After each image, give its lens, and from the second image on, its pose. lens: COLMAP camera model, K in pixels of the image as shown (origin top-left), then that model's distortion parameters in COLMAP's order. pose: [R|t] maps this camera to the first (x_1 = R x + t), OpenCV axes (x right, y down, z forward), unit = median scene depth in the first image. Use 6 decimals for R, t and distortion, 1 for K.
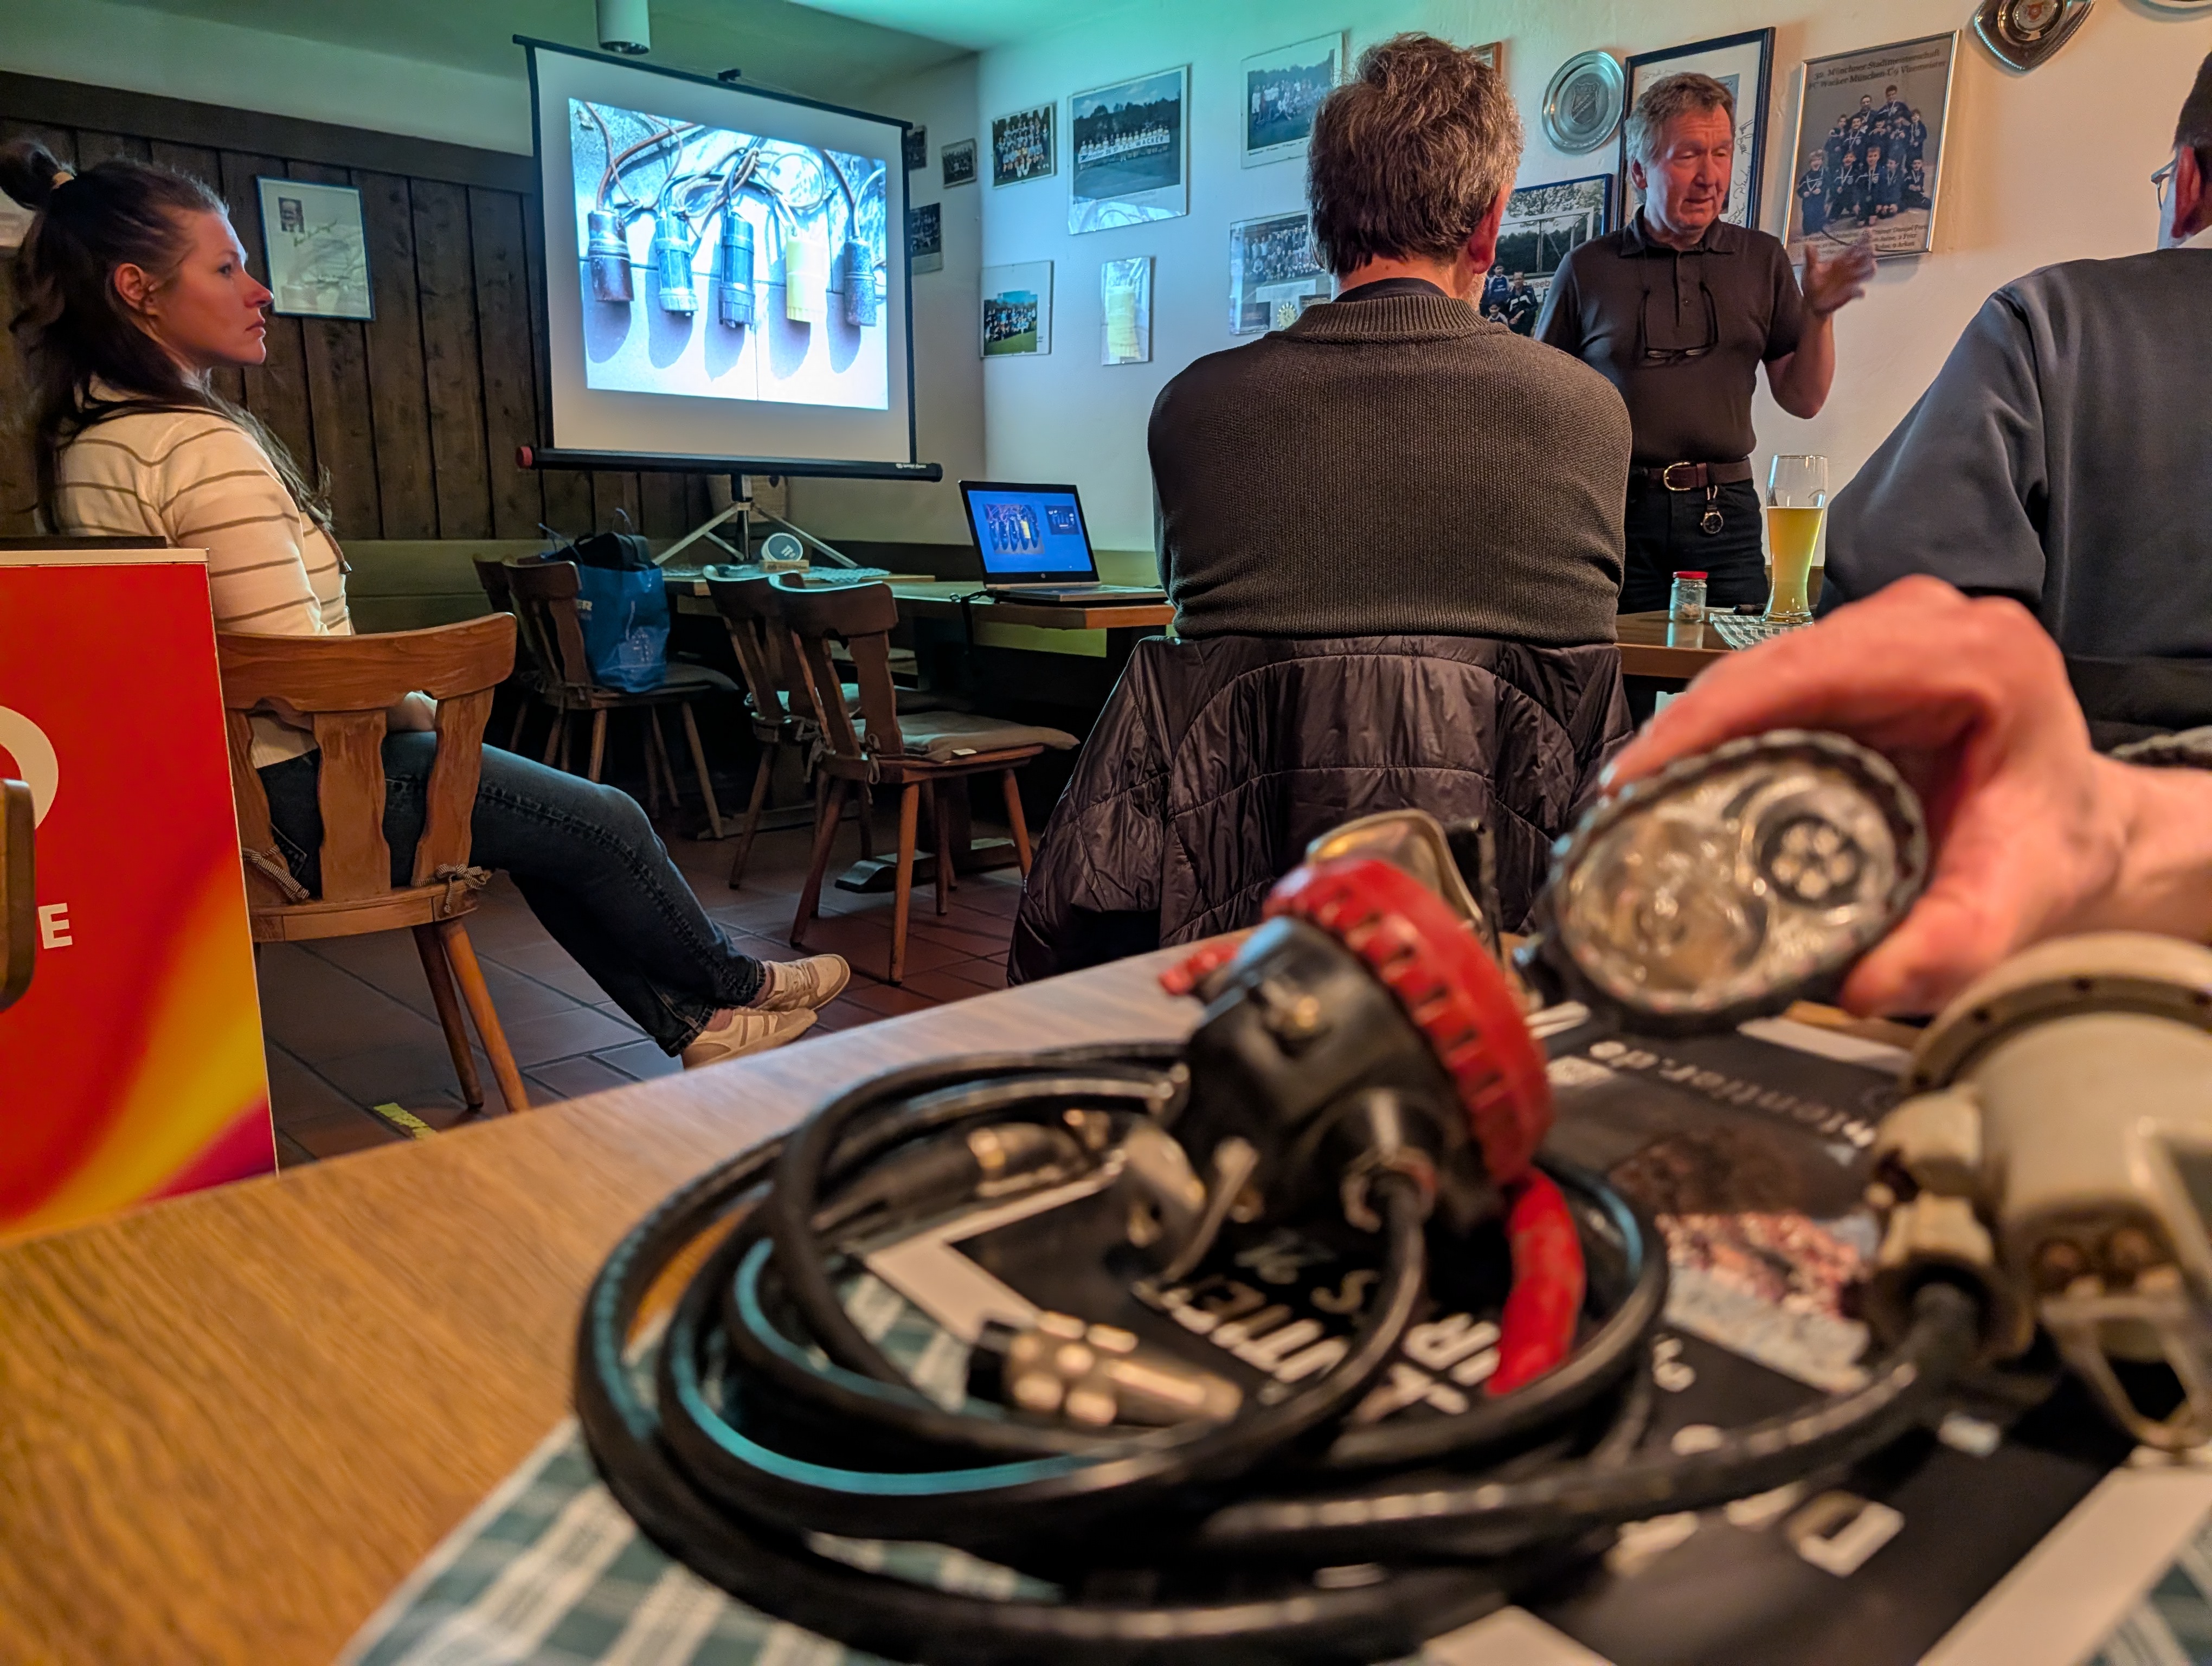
lens RADIAL K [[1570.1, 0, 1106.0], [0, 1570.1, 833.0], [0, 0, 1]] dist [0.024846, -0.008561]
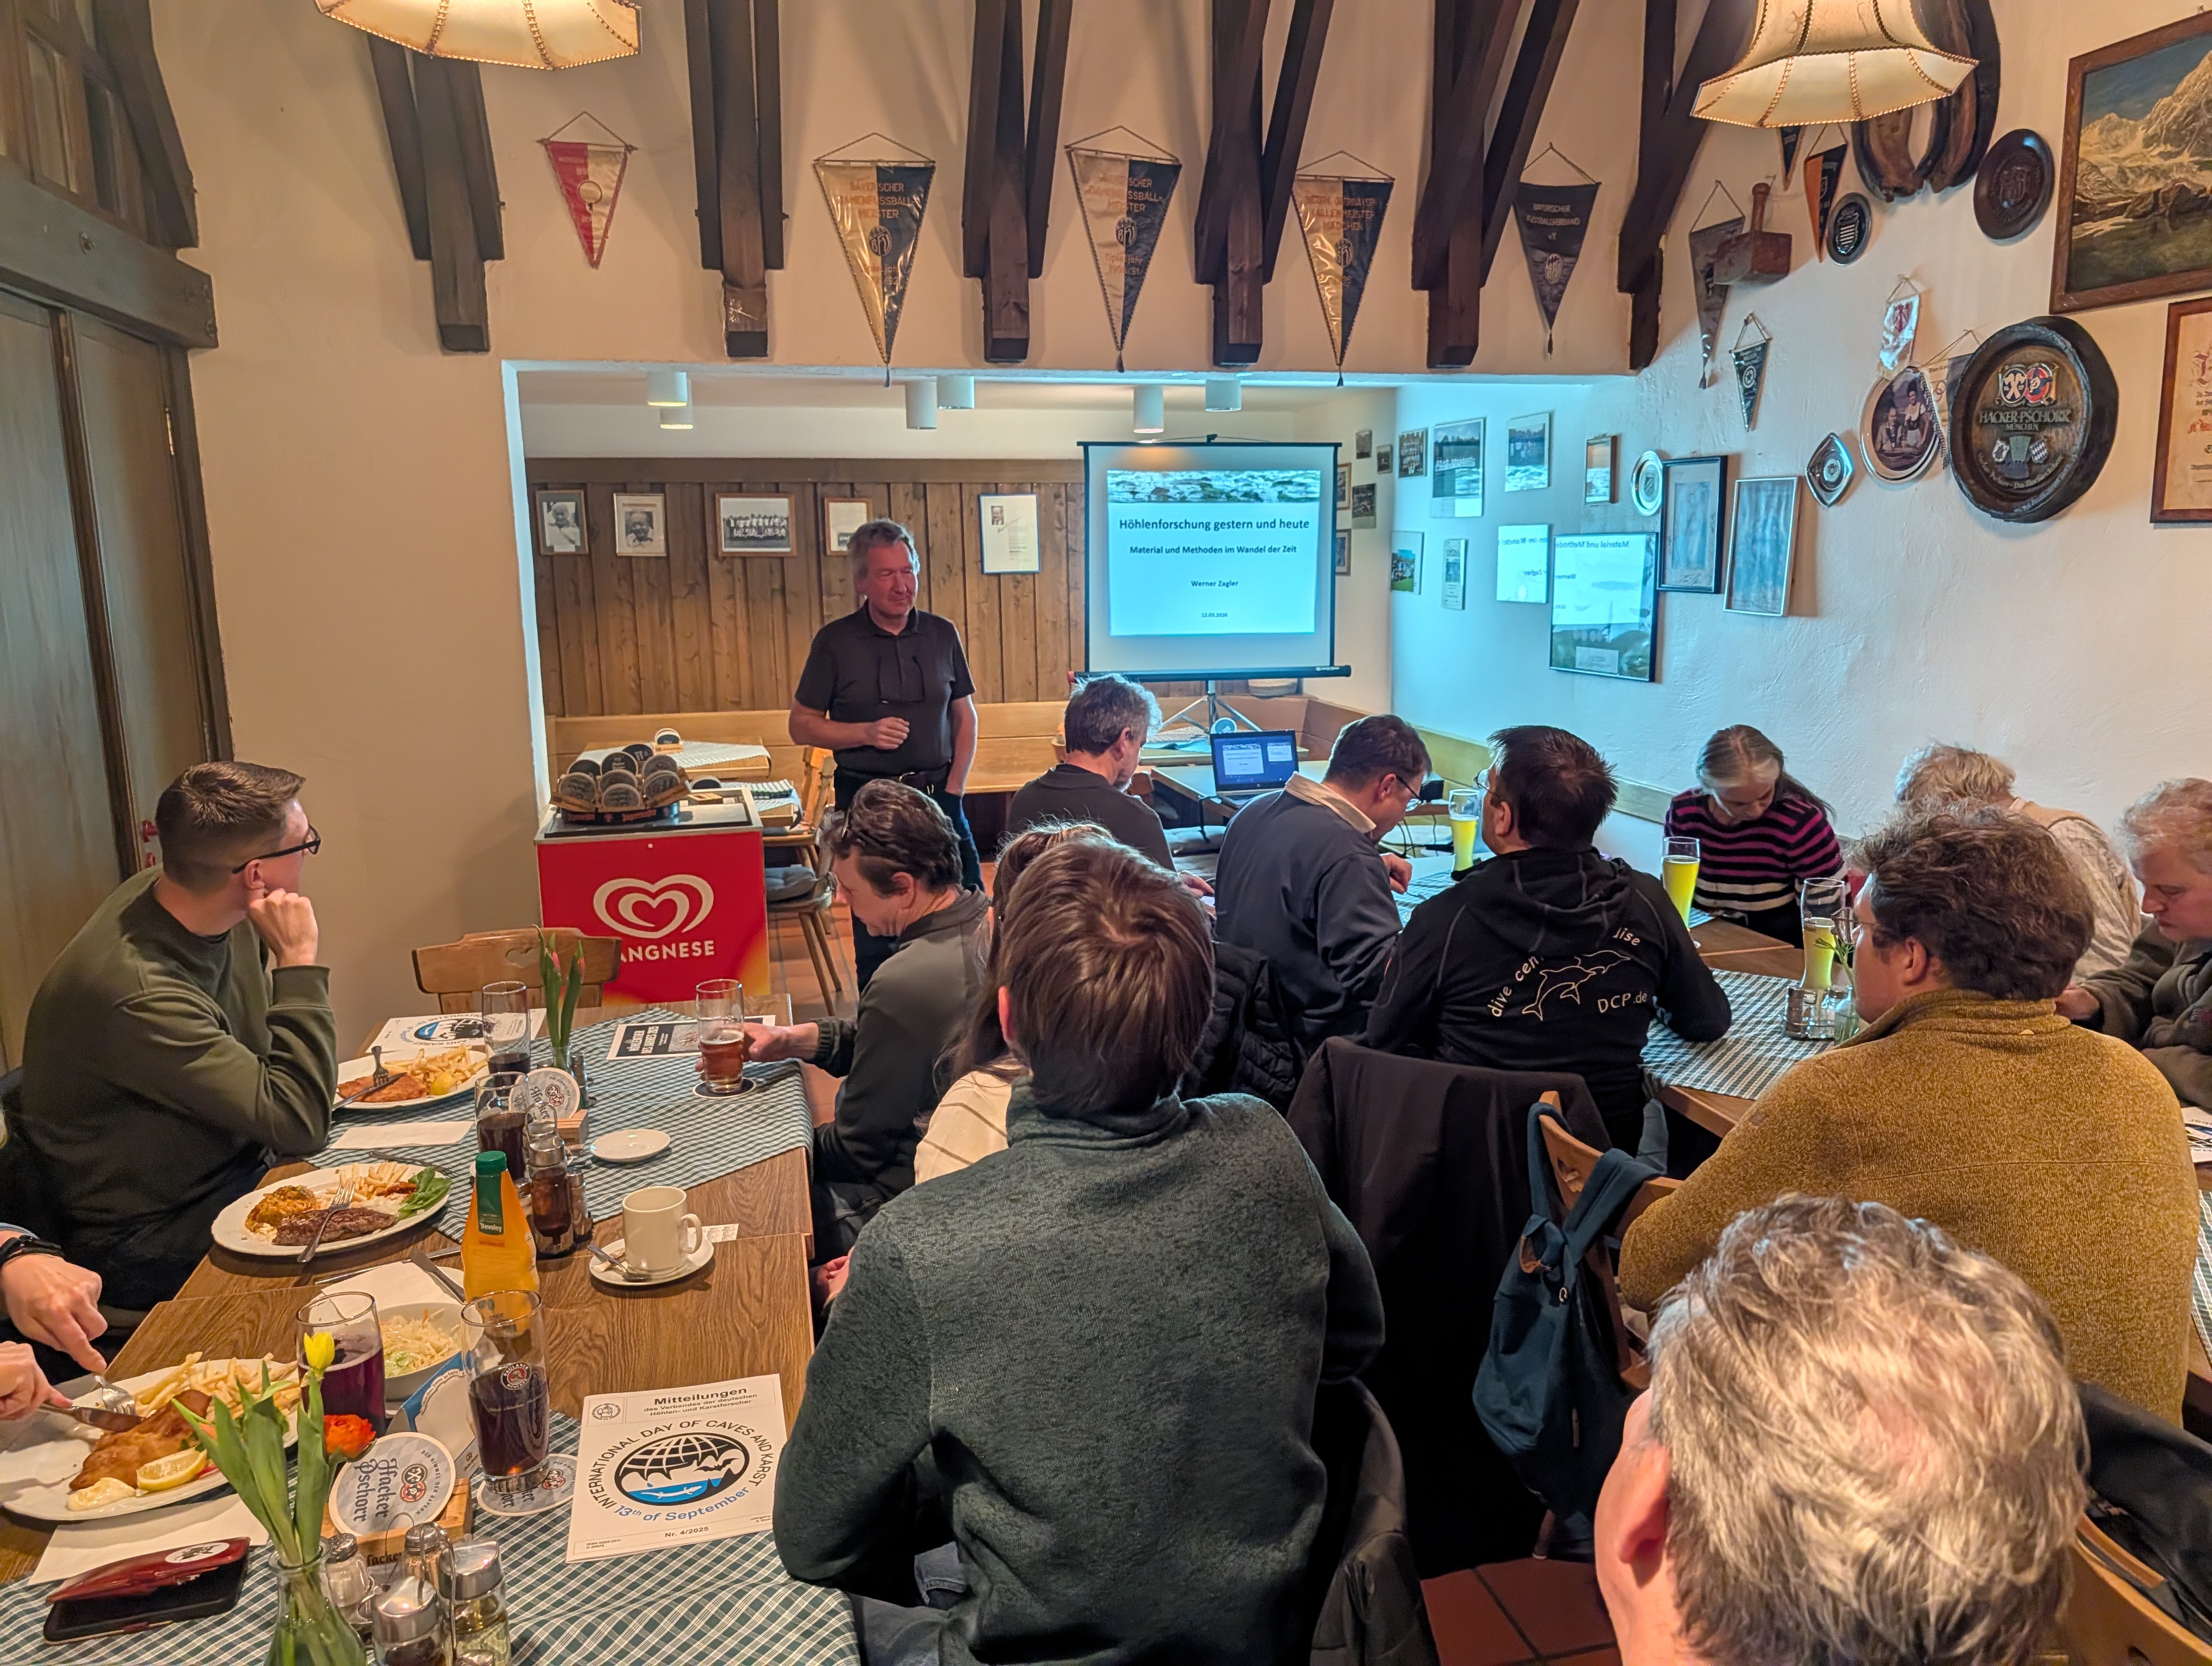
lens RADIAL K [[1570.1, 0, 1106.0], [0, 1570.1, 833.0], [0, 0, 1]] dist [0.024846, -0.008561]
pose [[0.855821, 0.079512, -0.511125, 0.469411], [-0.087772, 0.996109, 0.007994, -0.073515], [0.509771, 0.038021, 0.859469, -0.373129]]
